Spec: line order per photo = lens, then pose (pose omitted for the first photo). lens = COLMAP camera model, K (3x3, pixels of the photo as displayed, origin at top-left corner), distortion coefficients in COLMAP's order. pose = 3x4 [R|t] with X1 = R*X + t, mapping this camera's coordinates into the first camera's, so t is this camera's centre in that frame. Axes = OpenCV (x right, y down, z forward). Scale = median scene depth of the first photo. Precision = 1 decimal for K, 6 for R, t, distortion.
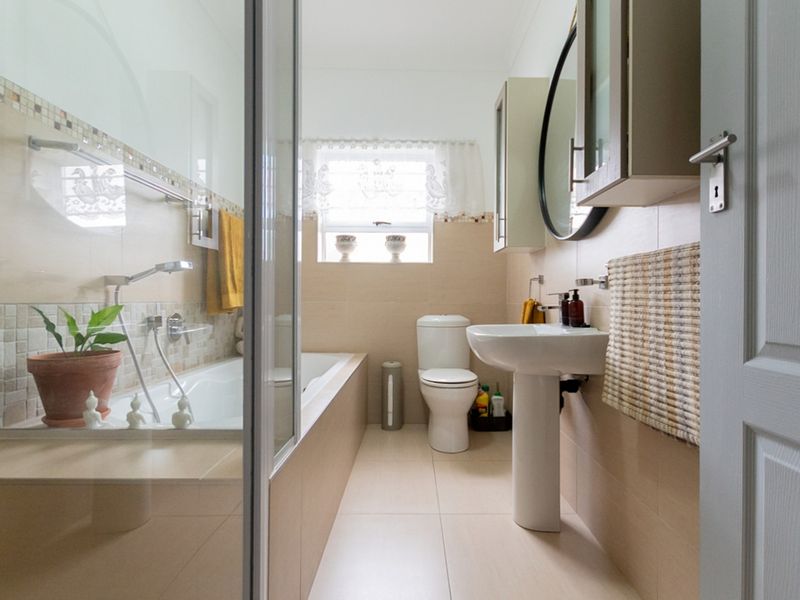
lens RADIAL K [[398.7, 0, 407.3], [0, 398.7, 307.8], [0, 0, 1]] dist [0.001130, -0.000065]
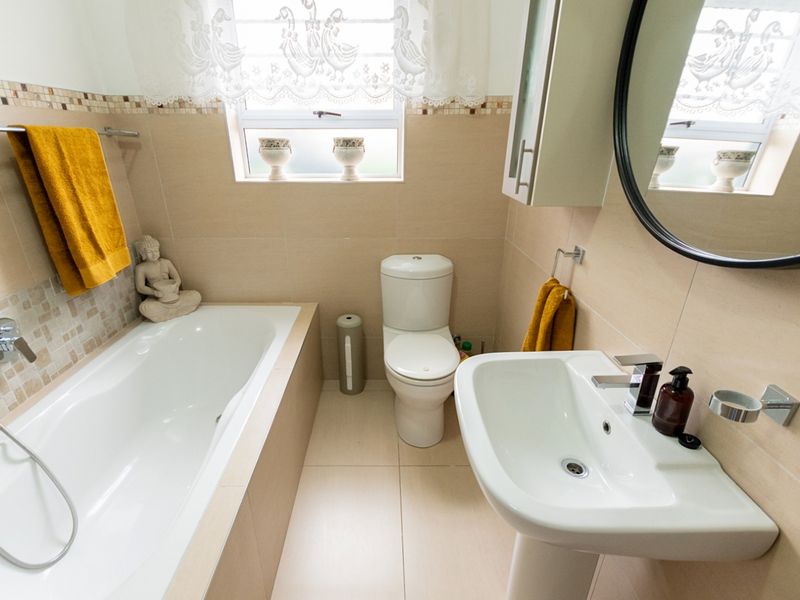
lens RADIAL K [[392.7, 0, 376.3], [0, 392.7, 314.6], [0, 0, 1]] dist [0.020952, -0.000152]
pose [[0.999912, -0.010046, -0.008667, 0.021189], [0.012550, 0.928091, 0.372142, -0.154768], [0.004305, -0.372218, 0.928135, 0.289113]]
